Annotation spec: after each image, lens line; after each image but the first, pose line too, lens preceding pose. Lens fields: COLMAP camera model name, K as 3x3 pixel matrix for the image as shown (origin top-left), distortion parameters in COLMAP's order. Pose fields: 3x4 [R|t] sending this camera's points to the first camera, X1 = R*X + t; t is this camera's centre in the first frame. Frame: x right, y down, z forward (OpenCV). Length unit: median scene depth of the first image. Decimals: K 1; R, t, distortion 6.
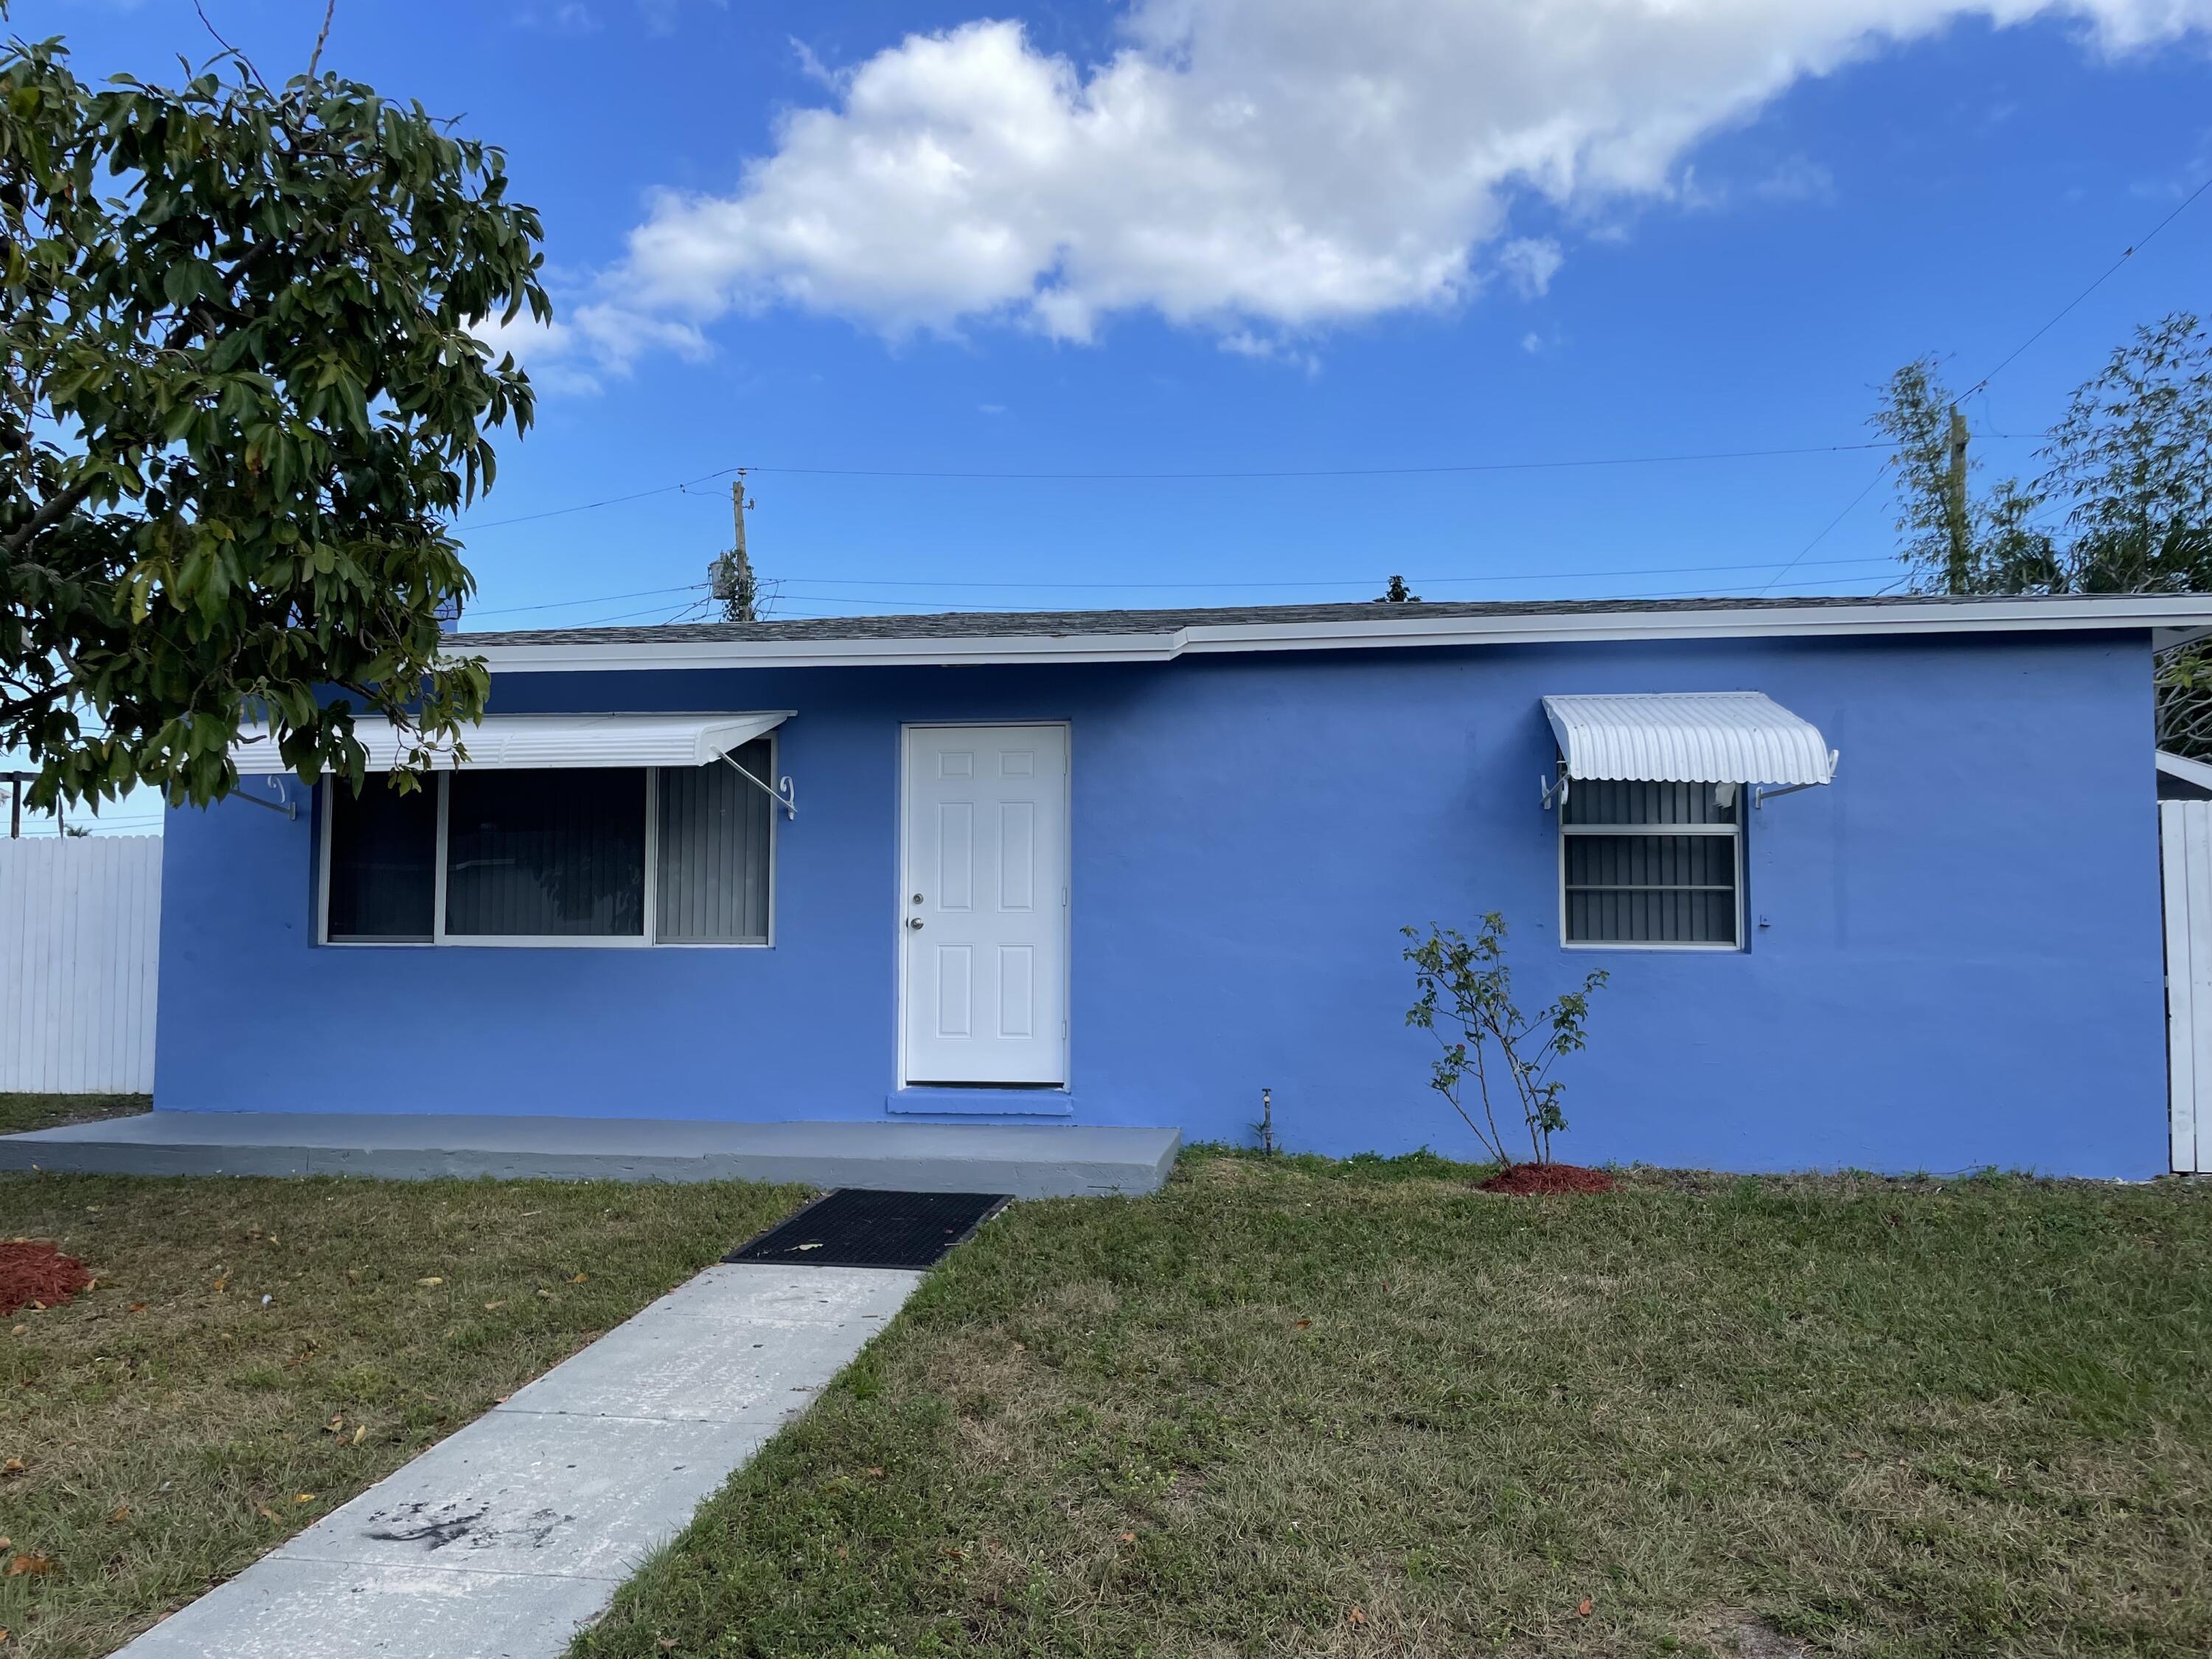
lens RADIAL K [[1708.1, 0, 1094.5], [0, 1708.1, 780.0], [0, 0, 1]] dist [0.099346, -0.111856]
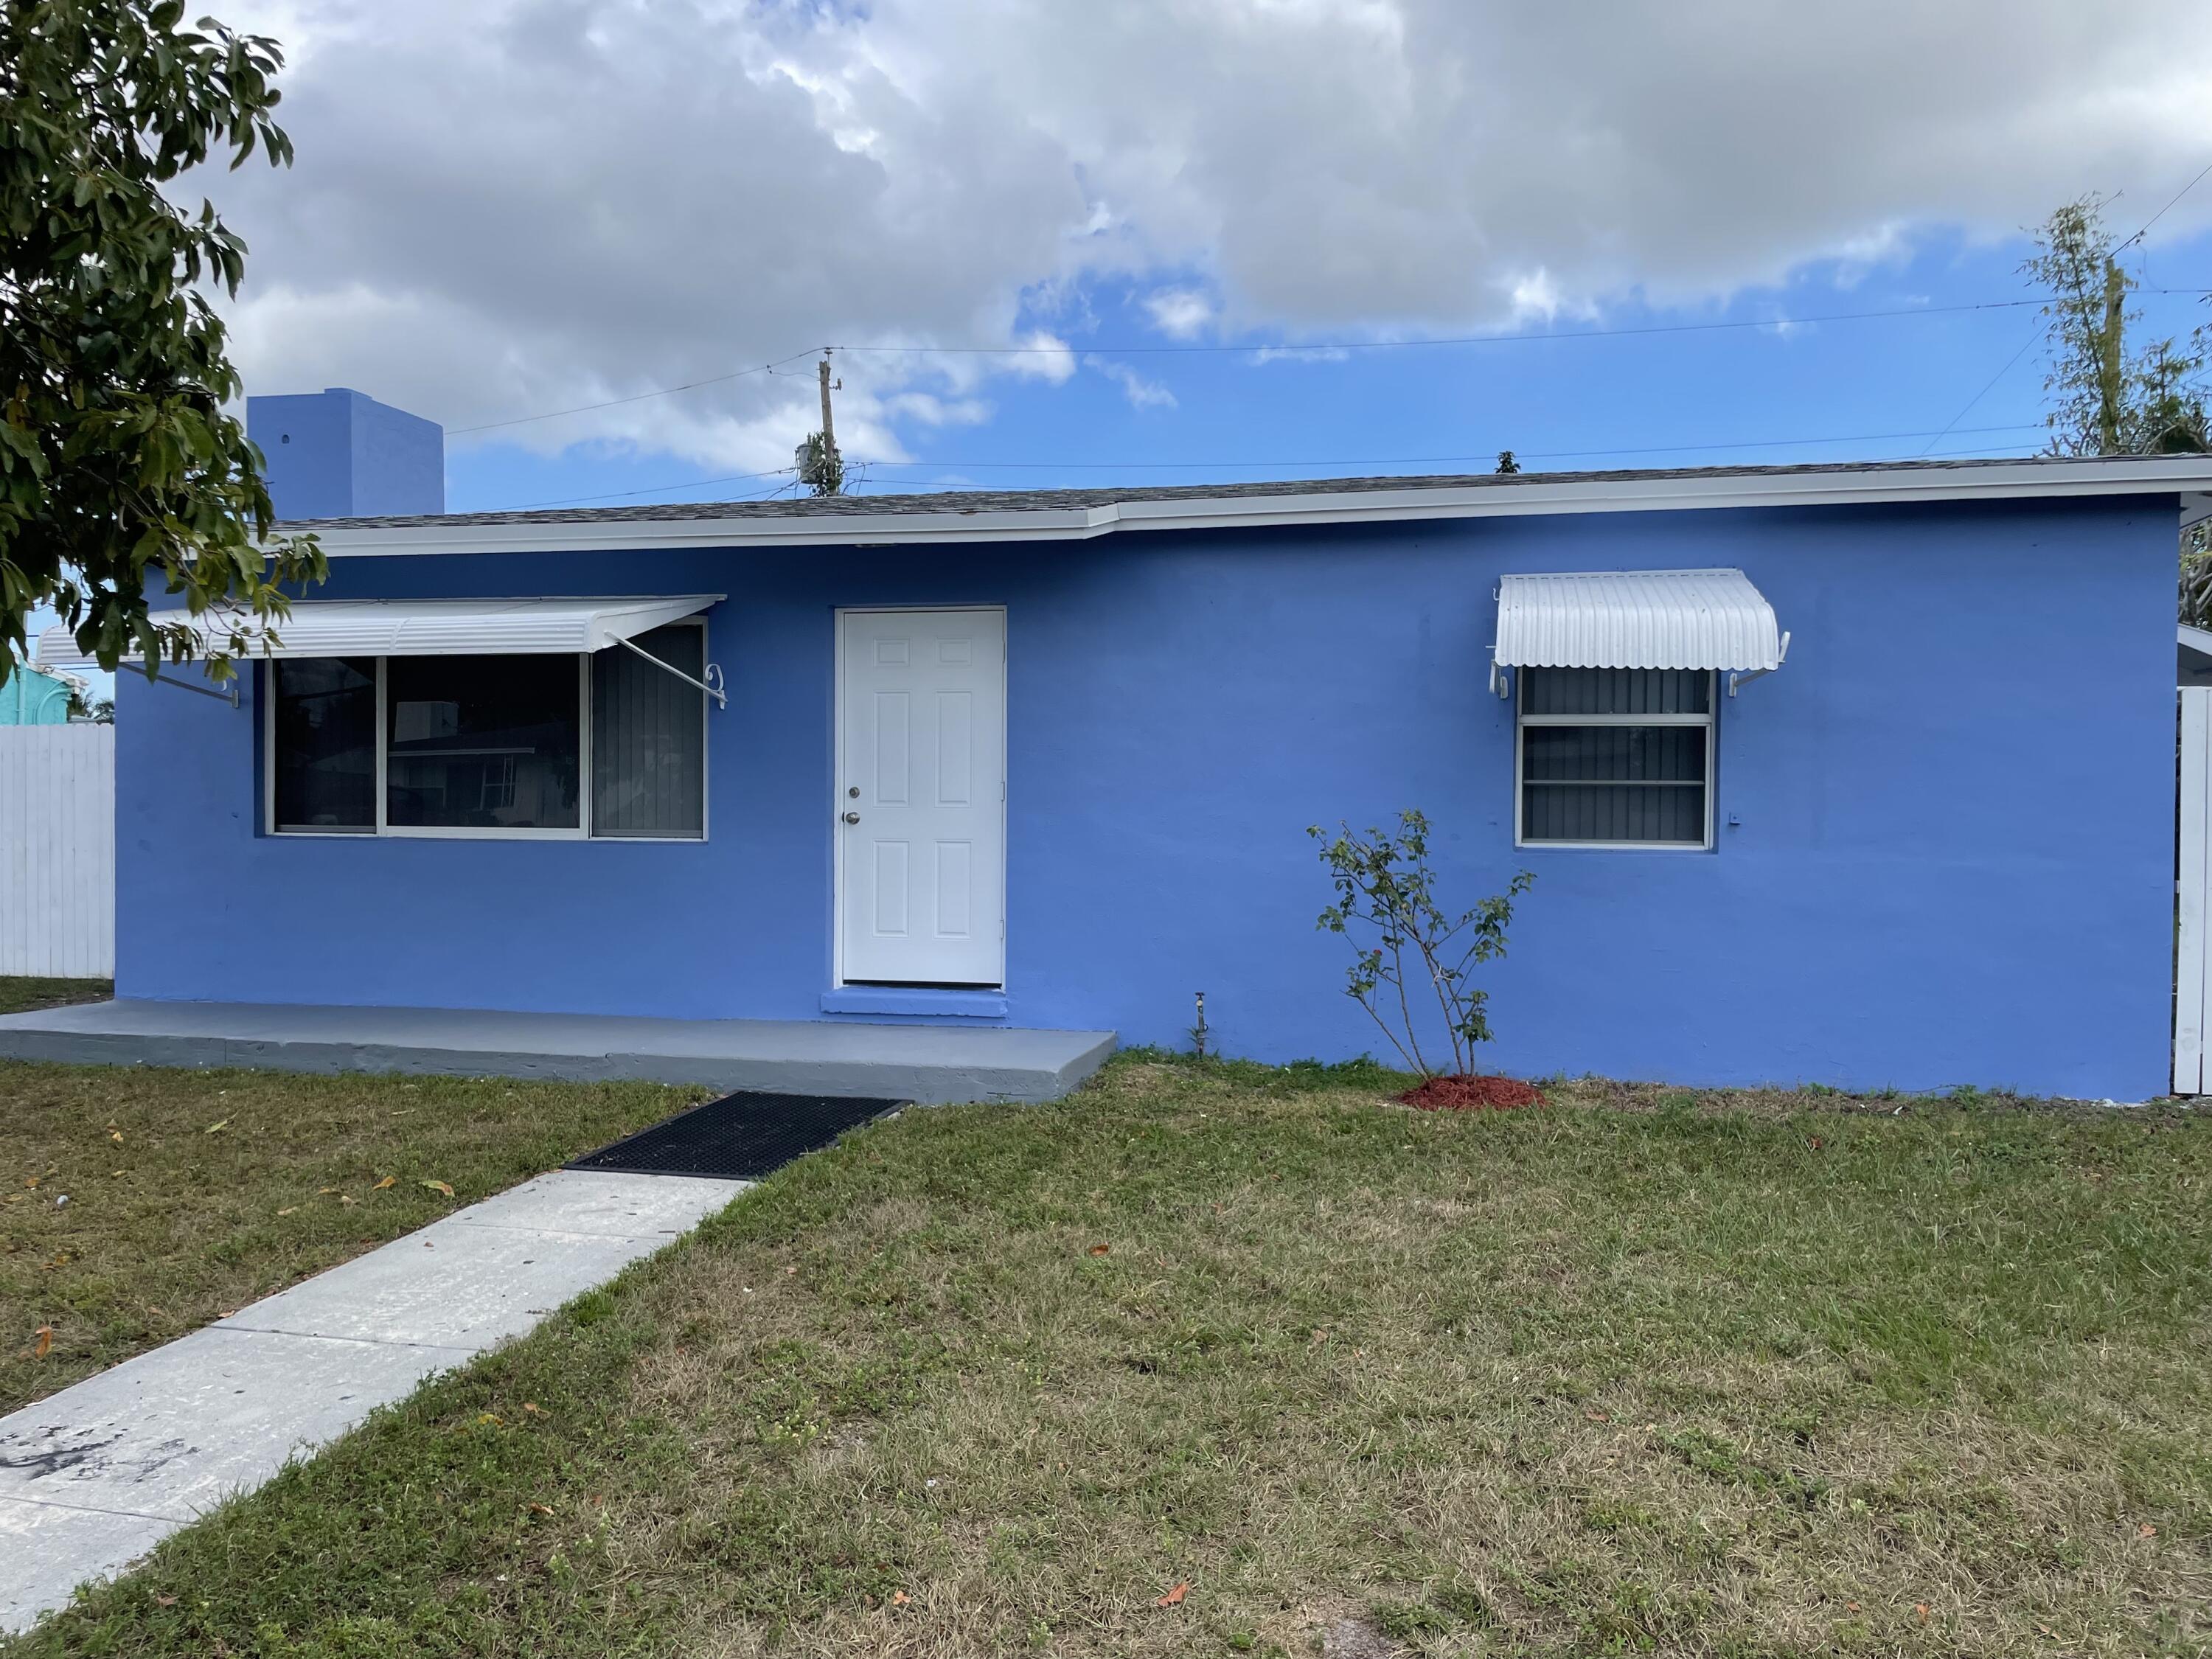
lens RADIAL K [[1708.1, 0, 1129.3], [0, 1708.1, 808.7], [0, 0, 1]] dist [0.099346, -0.111856]
pose [[0.996958, 0.003919, -0.077838, 0.143880], [0.002516, 0.996595, 0.082410, -0.000421], [0.077896, -0.082355, 0.993554, 0.064253]]
